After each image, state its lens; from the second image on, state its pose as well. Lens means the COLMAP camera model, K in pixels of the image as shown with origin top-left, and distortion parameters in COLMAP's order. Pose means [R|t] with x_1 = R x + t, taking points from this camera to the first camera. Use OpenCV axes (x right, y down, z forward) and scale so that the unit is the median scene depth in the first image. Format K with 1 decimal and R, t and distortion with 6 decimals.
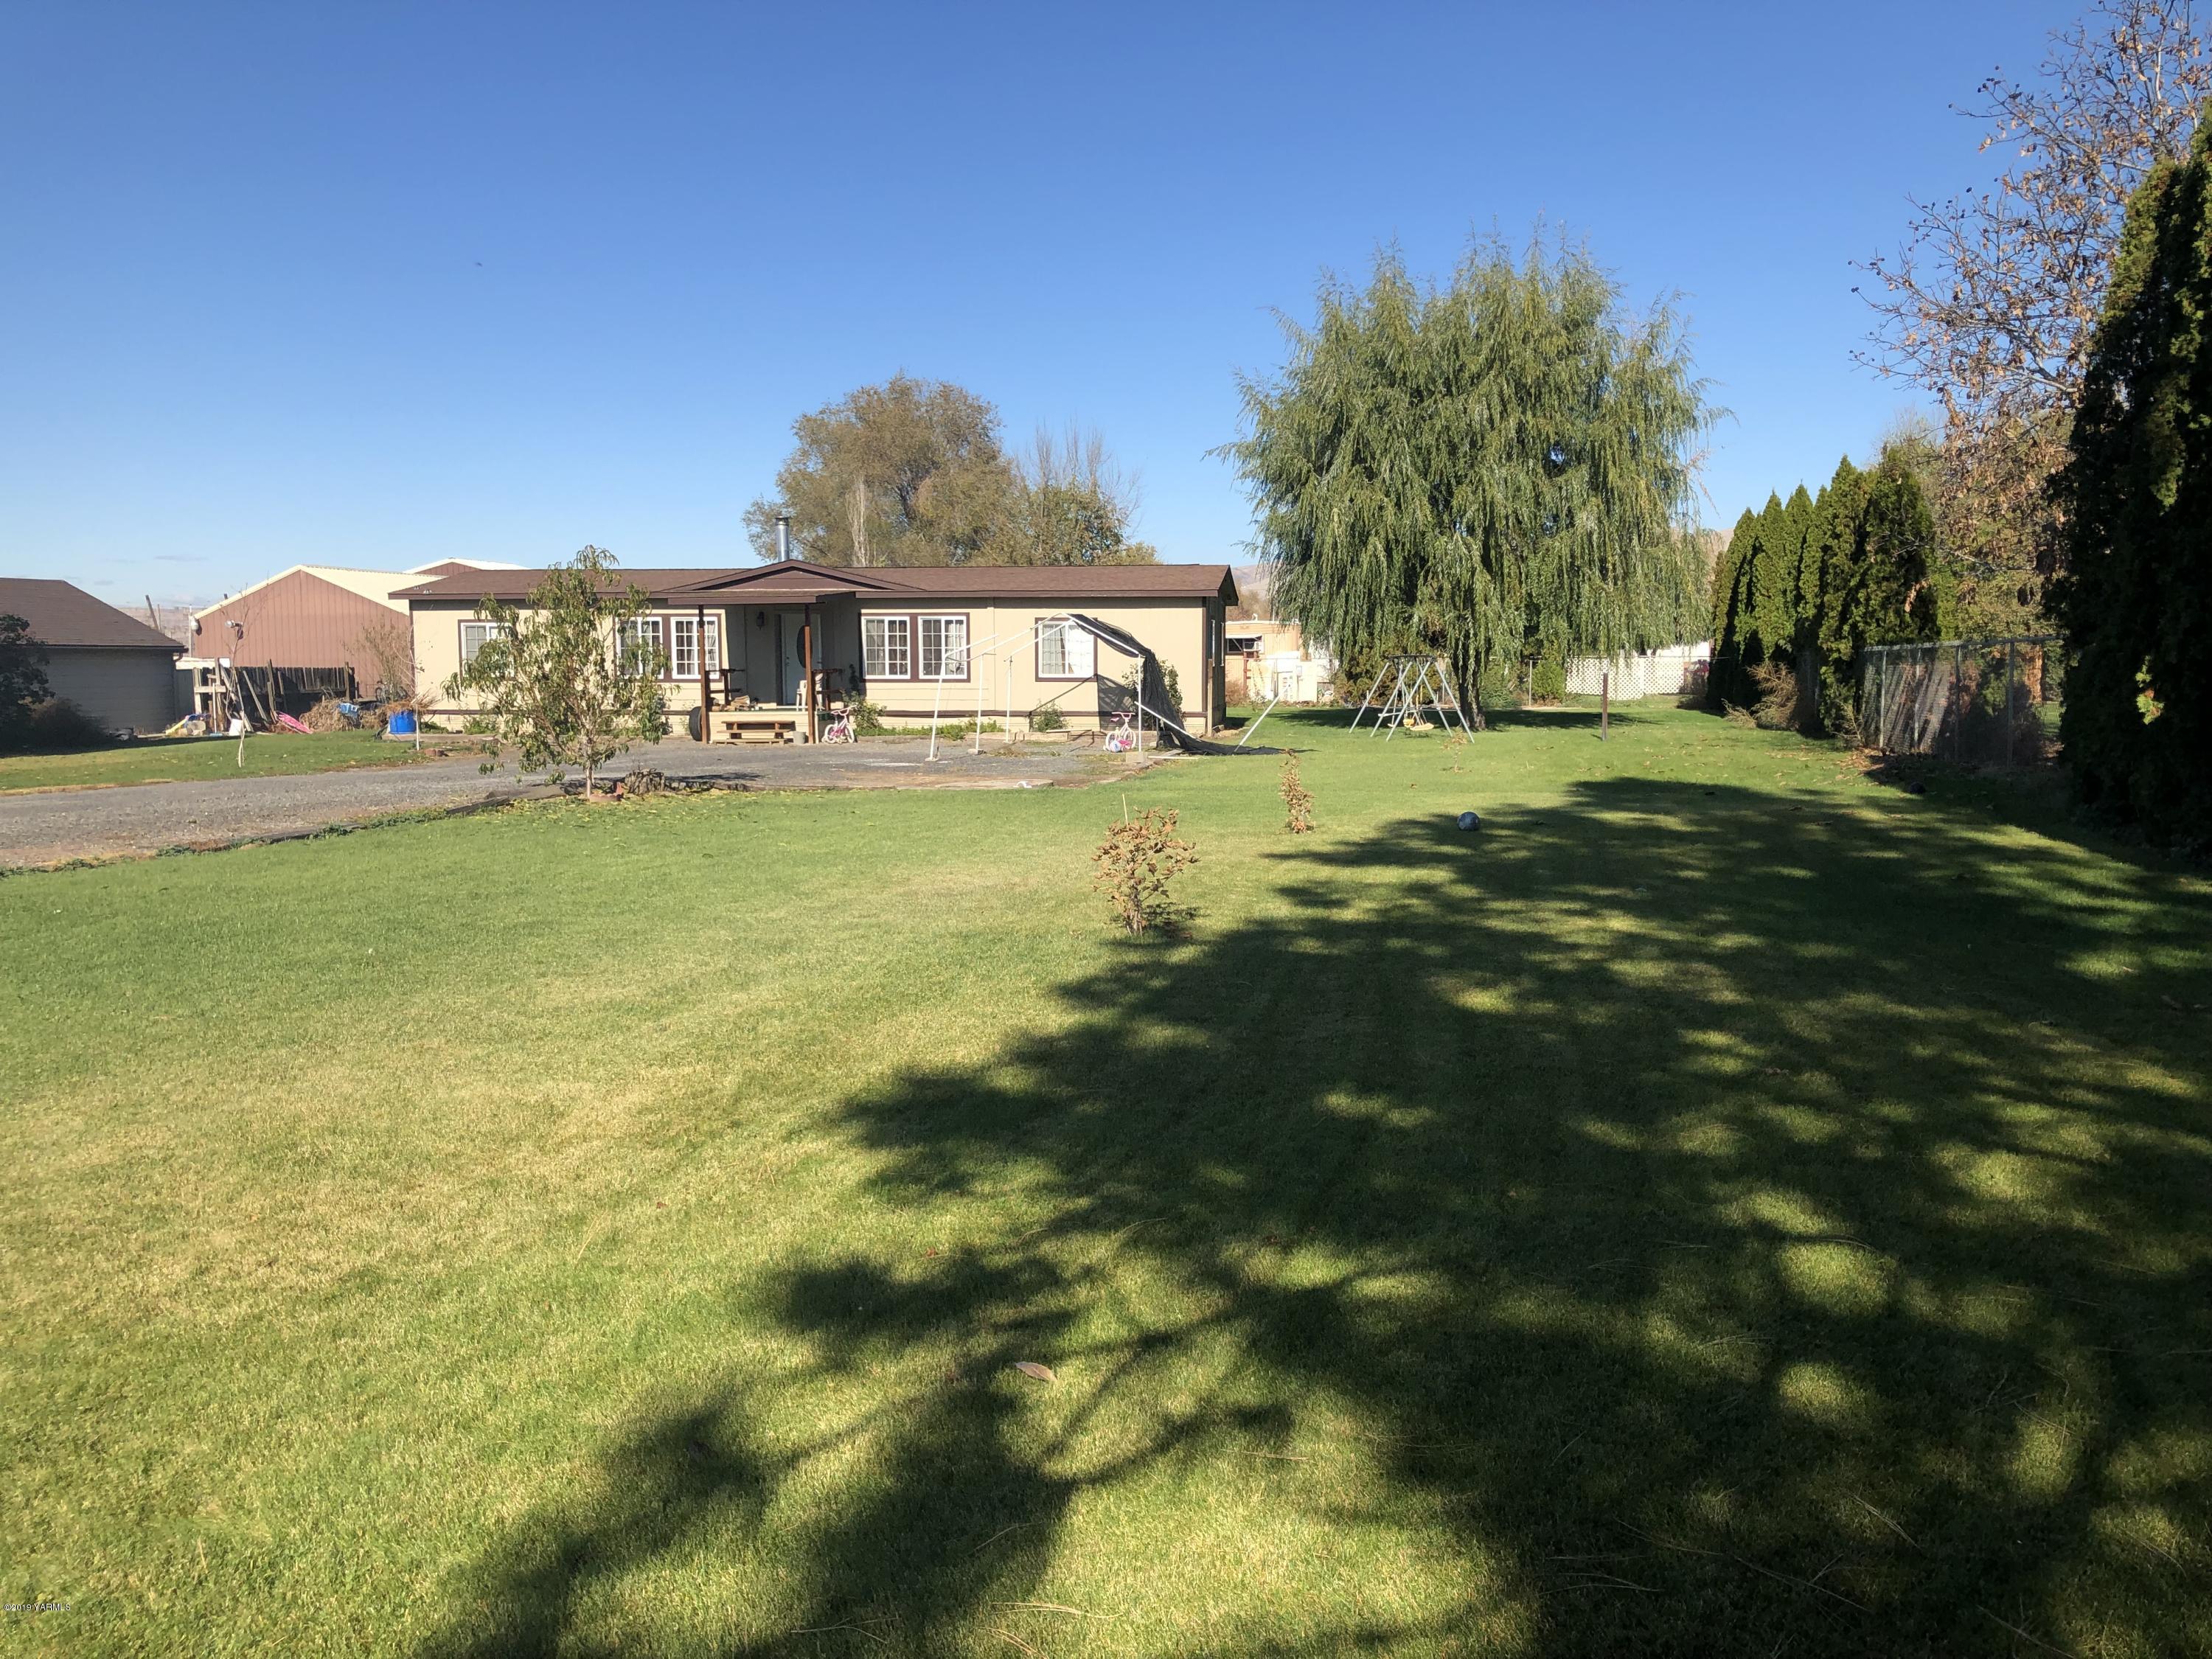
lens RADIAL K [[1787.7, 0, 1097.3], [0, 1787.7, 906.5], [0, 0, 1]] dist [0.057079, -0.007578]
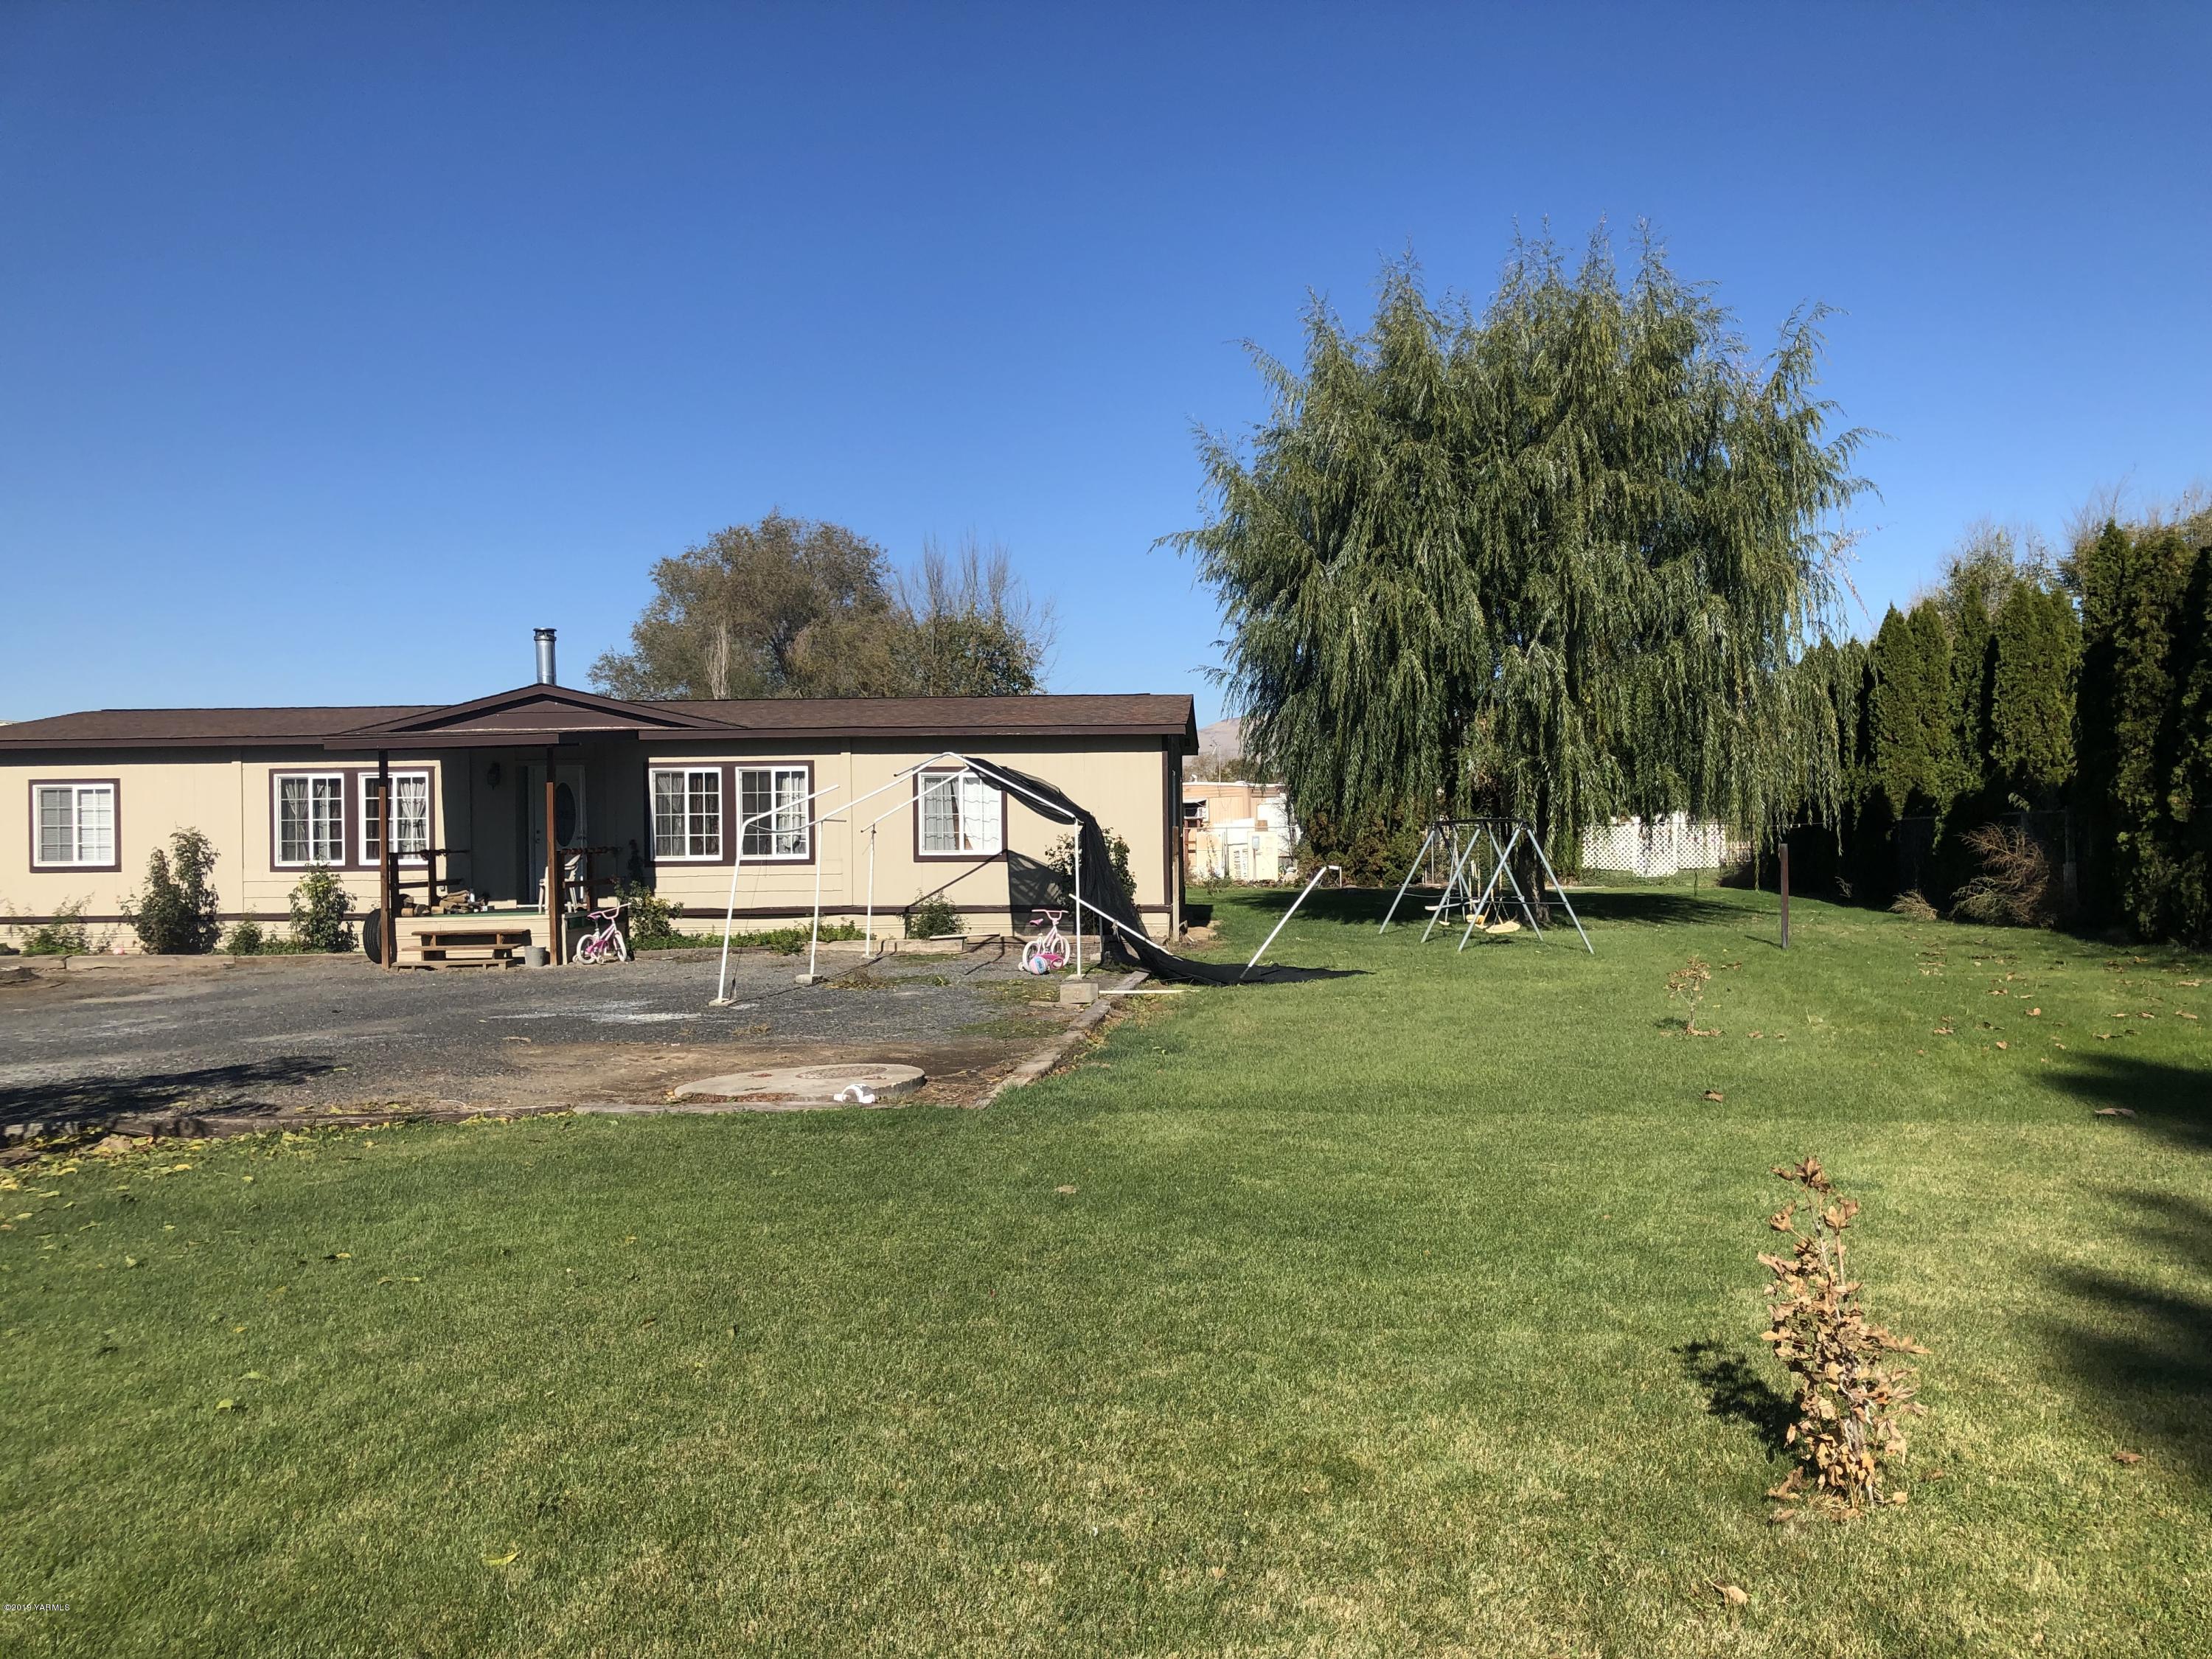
lens RADIAL K [[1842.2, 0, 1106.0], [0, 1842.2, 829.5], [0, 0, 1]] dist [0.025726, -0.035960]
pose [[0.998328, -0.010466, 0.056851, -0.002277], [0.018200, 0.990365, -0.137280, -0.042802], [-0.054866, 0.138085, 0.988900, 0.320165]]
